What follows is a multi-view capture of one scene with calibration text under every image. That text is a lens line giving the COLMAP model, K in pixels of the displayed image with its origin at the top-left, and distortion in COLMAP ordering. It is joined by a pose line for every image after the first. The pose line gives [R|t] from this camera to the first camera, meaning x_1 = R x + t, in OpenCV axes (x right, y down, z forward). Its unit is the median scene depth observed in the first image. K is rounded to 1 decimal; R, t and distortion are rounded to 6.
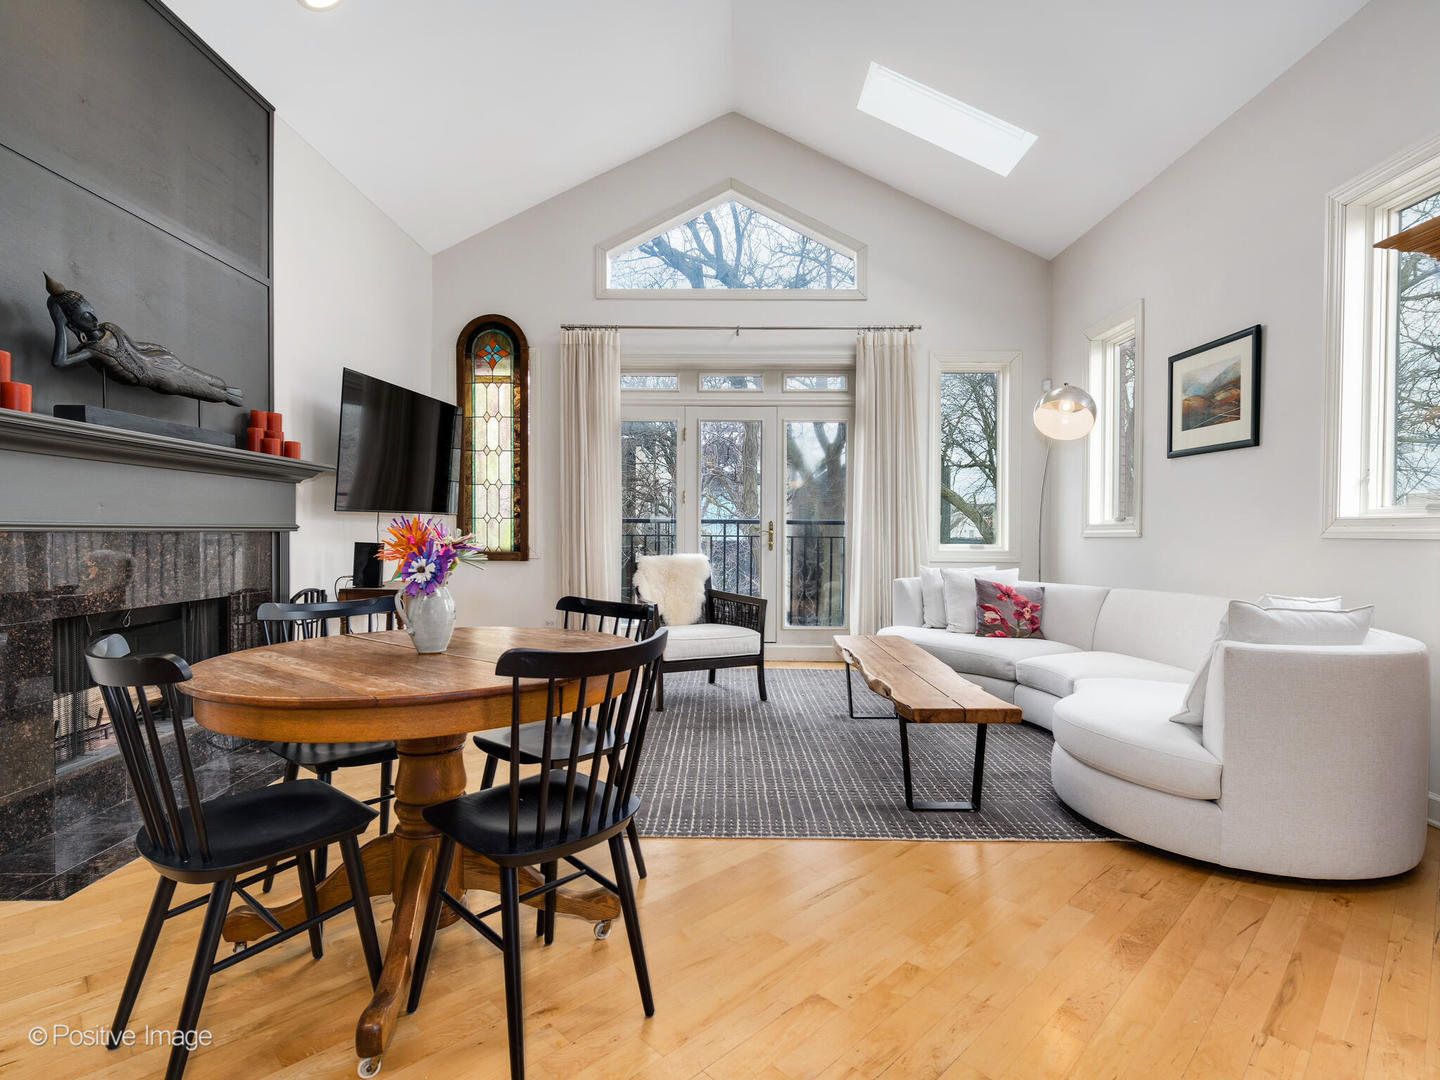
lens RADIAL K [[724.5, 0, 715.5], [0, 724.5, 533.3], [0, 0, 1]] dist [0.010123, -0.000412]
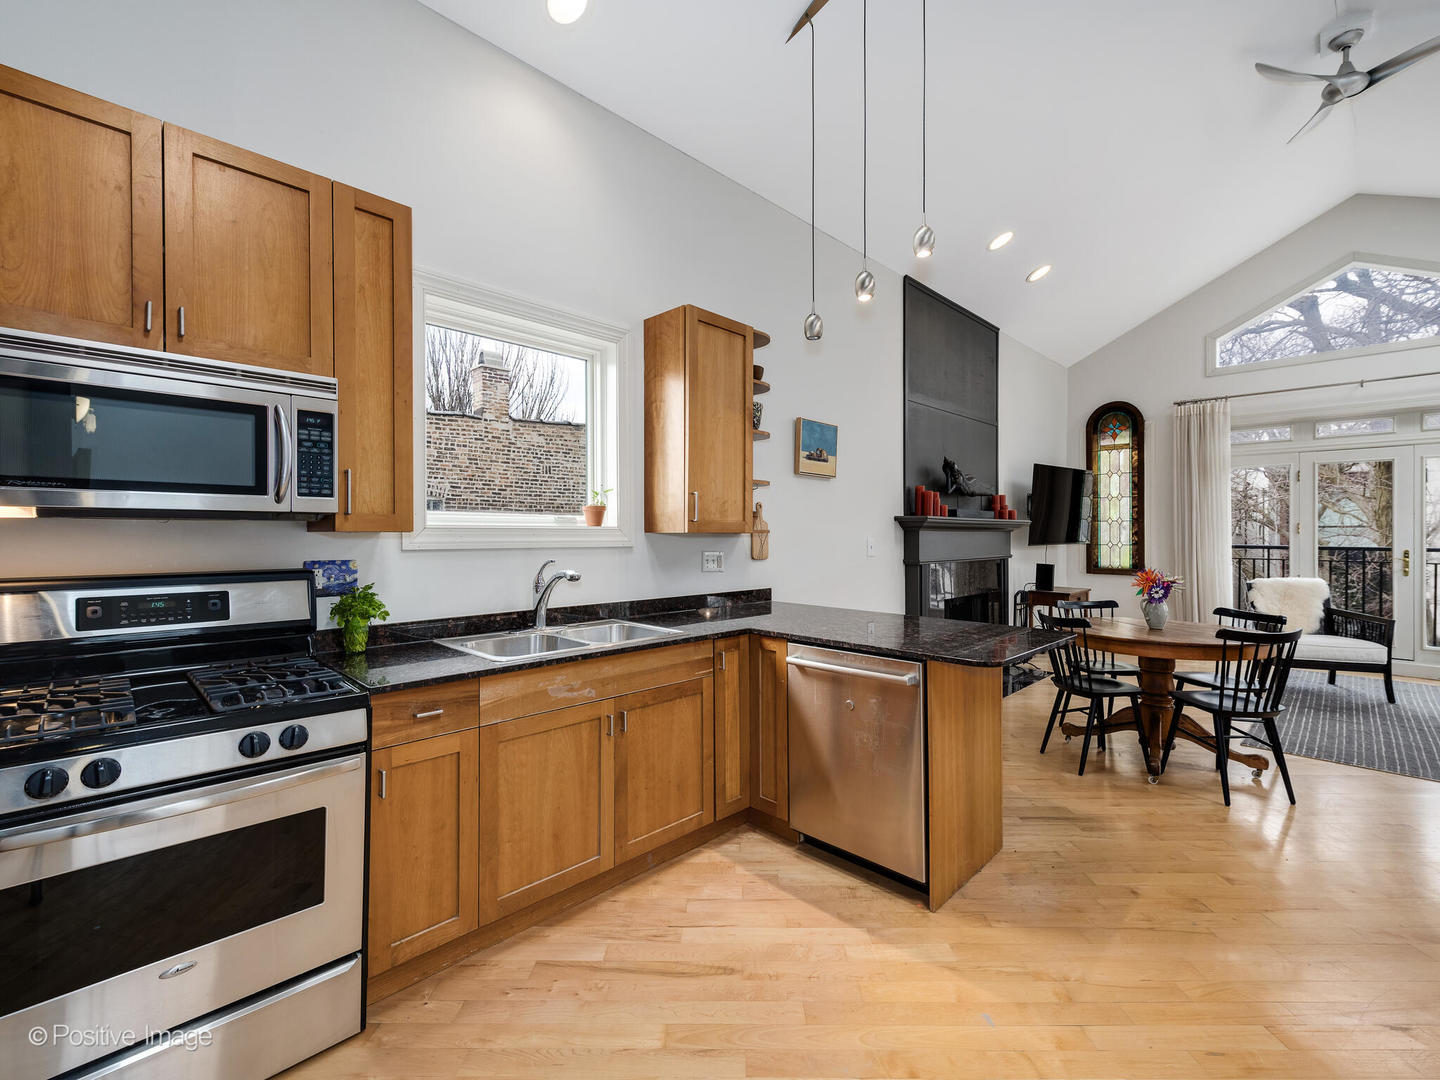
lens RADIAL K [[628.4, 0, 720.8], [0, 628.4, 534.9], [0, 0, 1]] dist [0.002963, -0.000080]
pose [[0.715585, -0.002597, -0.698521, 0.000902], [0.001454, 0.999996, -0.002229, -0.046943], [0.698525, 0.000579, 0.715586, -0.504946]]
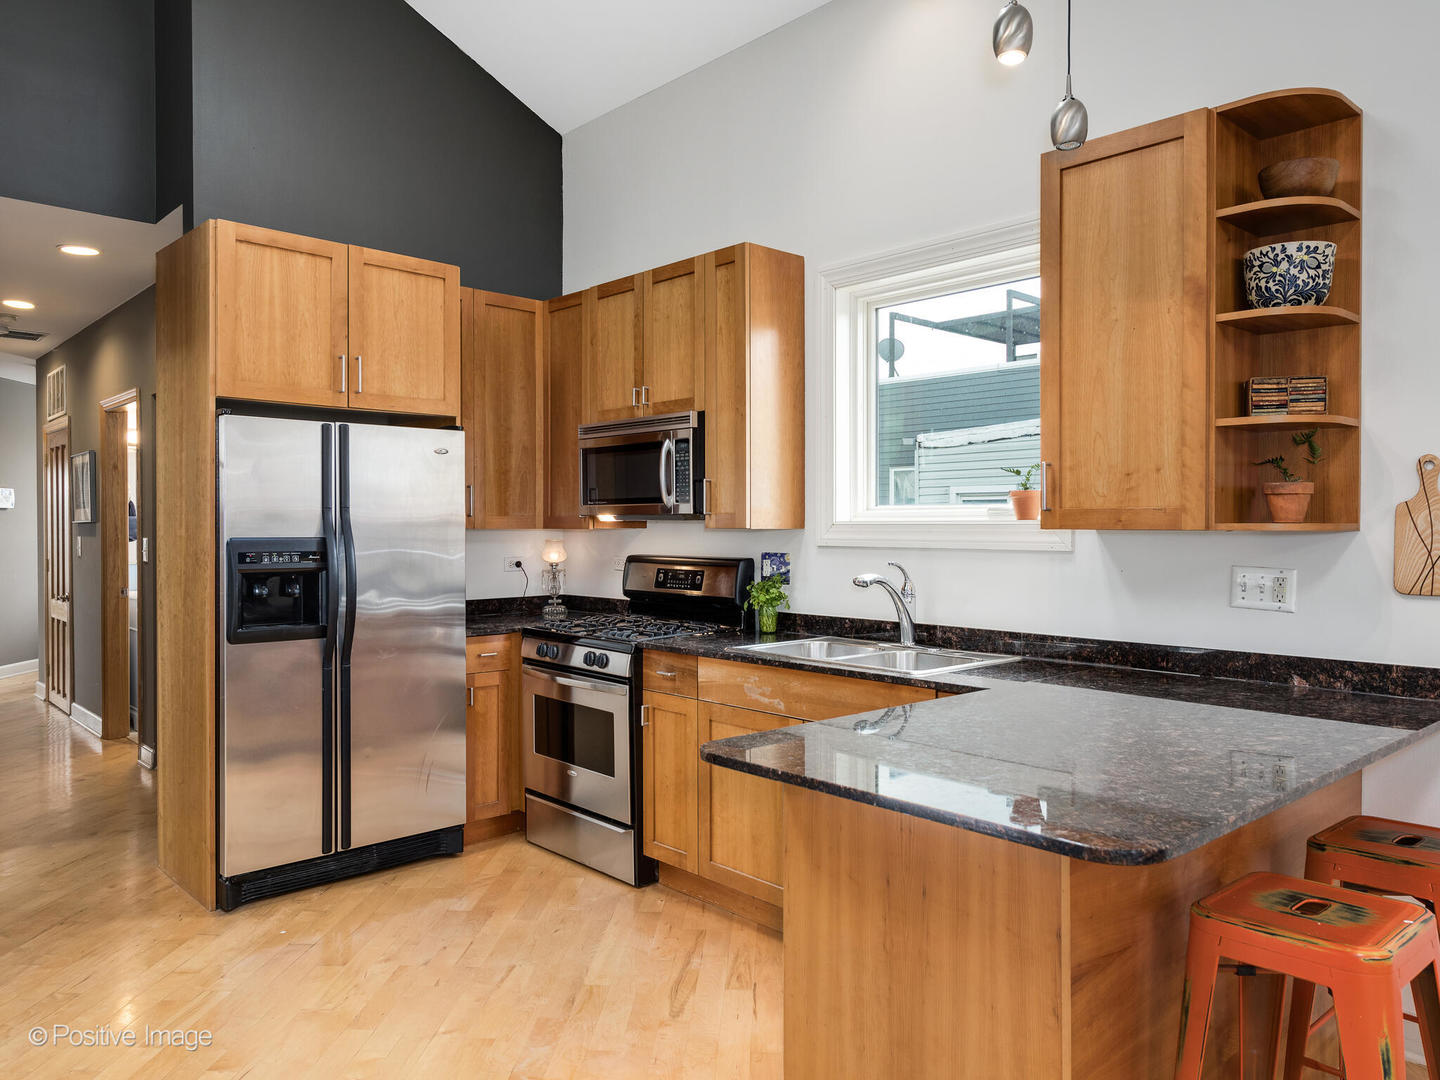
lens RADIAL K [[1042.1, 0, 720.0], [0, 1042.1, 540.0], [0, 0, 1]] dist [0.010047, -0.001107]
pose [[-0.731242, 0.000594, -0.682118, 0.110226], [-0.007517, 0.999932, 0.008928, -0.048263], [0.682077, 0.011656, -0.731187, 0.209937]]
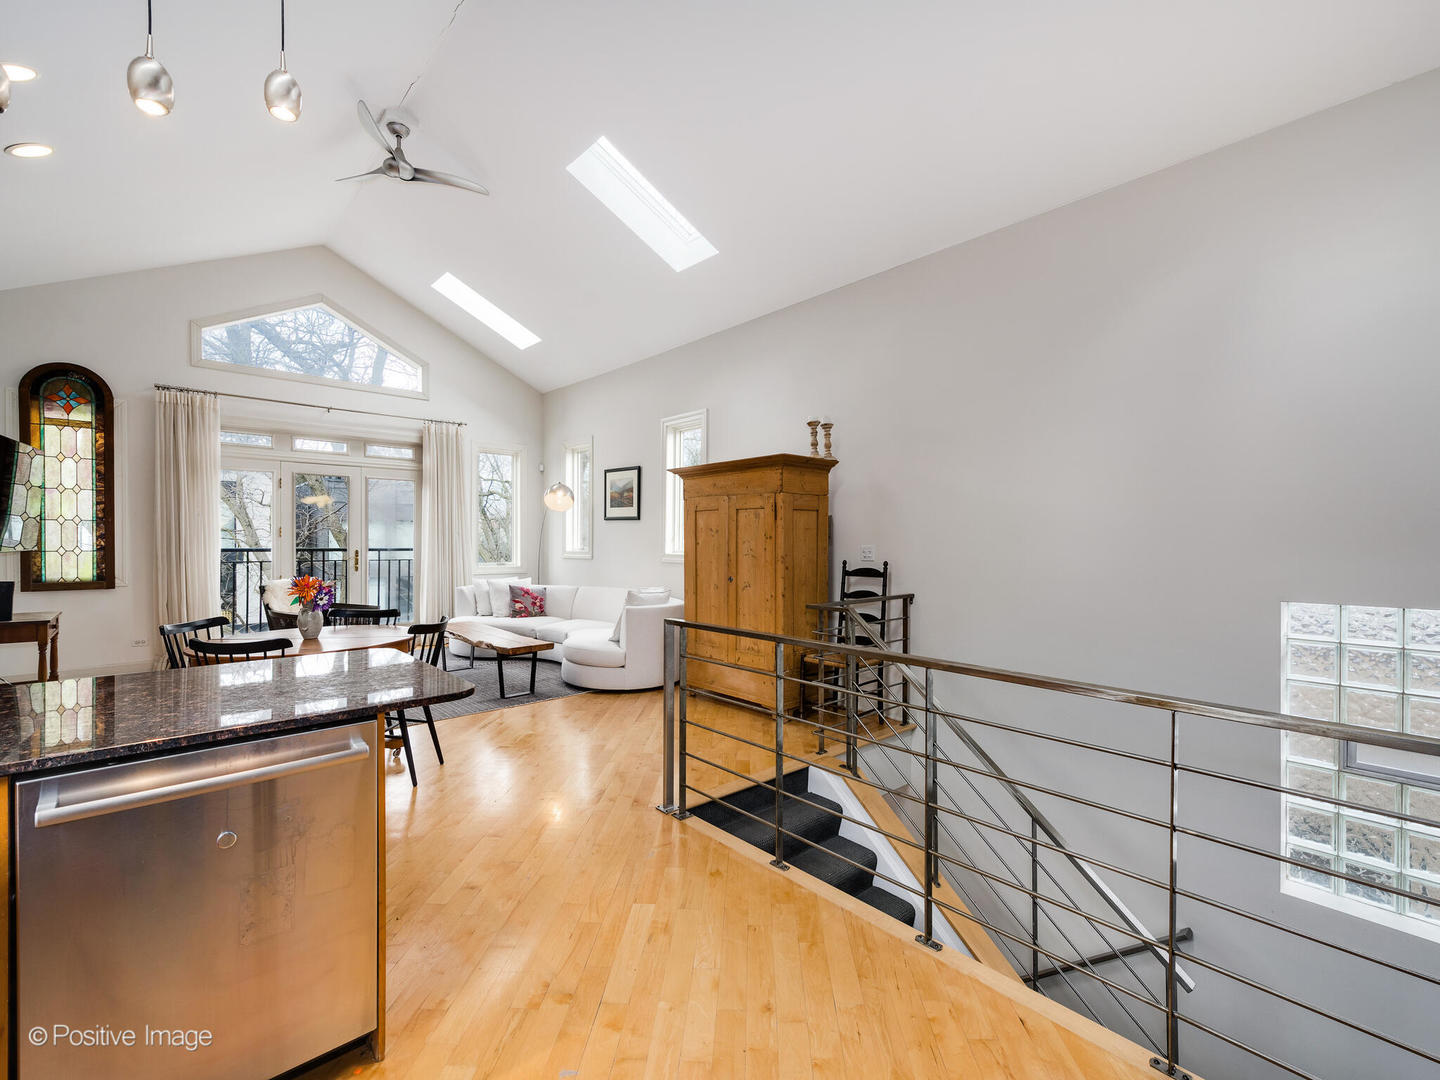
lens RADIAL K [[632.5, 0, 719.5], [0, 632.5, 543.3], [0, 0, 1]] dist [0.004061, -0.000771]
pose [[0.732367, -0.006623, 0.680878, -0.292054], [0.001691, 0.999967, 0.007908, -0.046275], [-0.680909, -0.004640, 0.732354, -0.432633]]
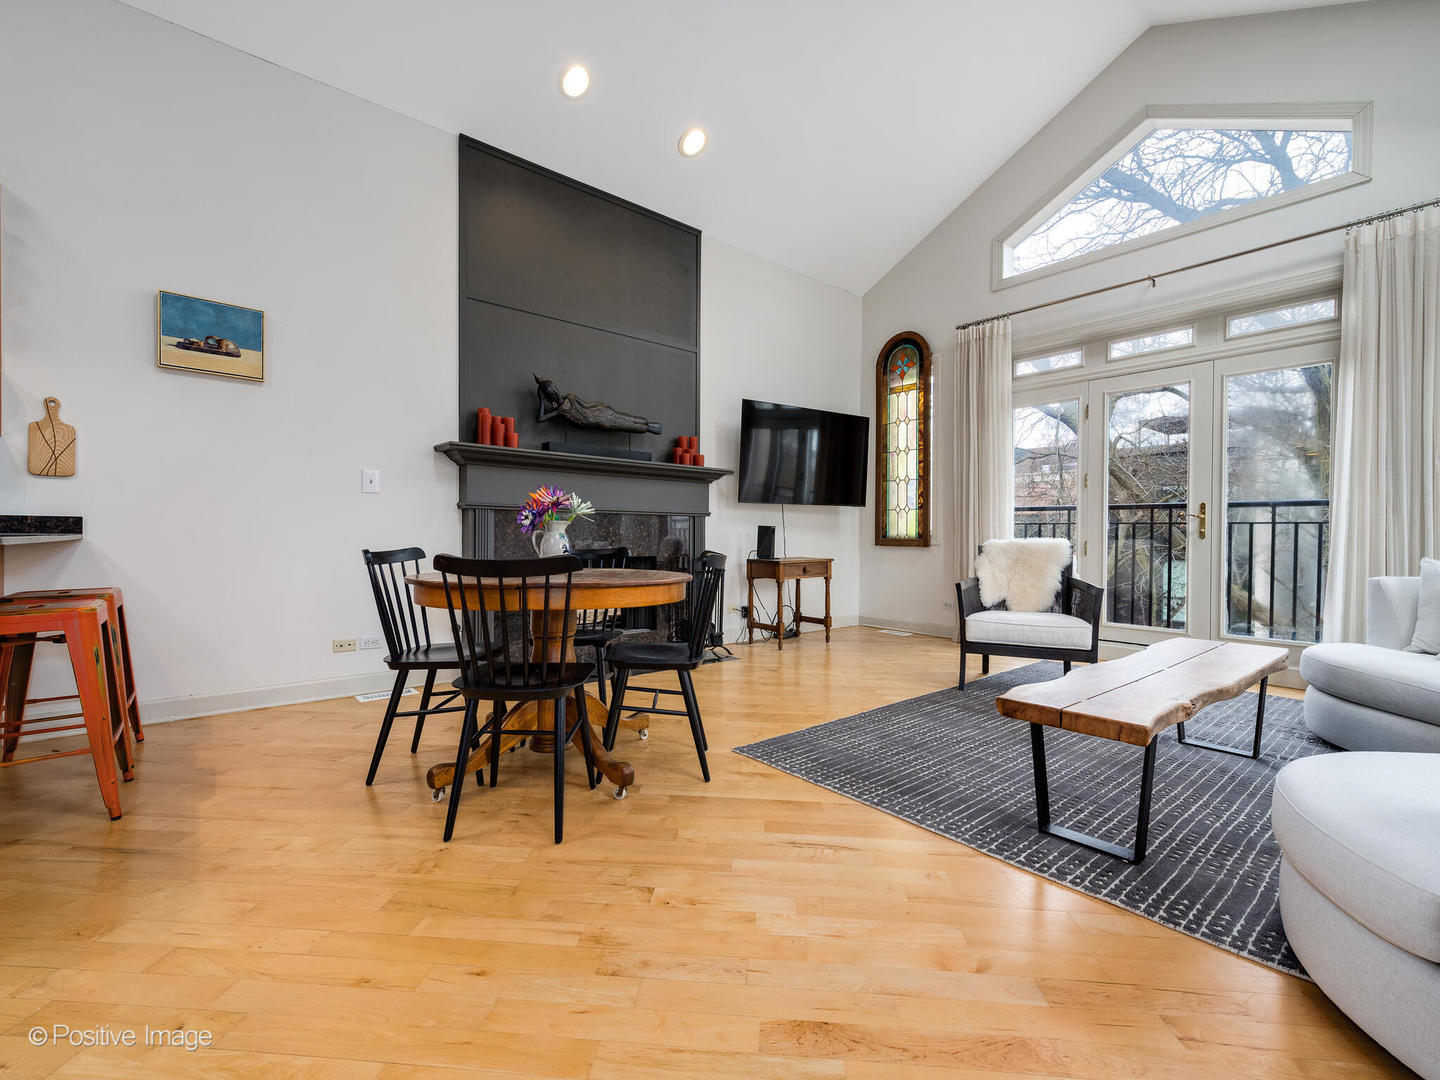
lens RADIAL K [[632.5, 0, 719.5], [0, 632.5, 543.3], [0, 0, 1]] dist [0.004061, -0.000771]
pose [[0.652998, 0.010393, -0.757288, 0.320823], [-0.007558, 0.999945, 0.007205, 0.033568], [0.757322, 0.001019, 0.653041, 0.152245]]
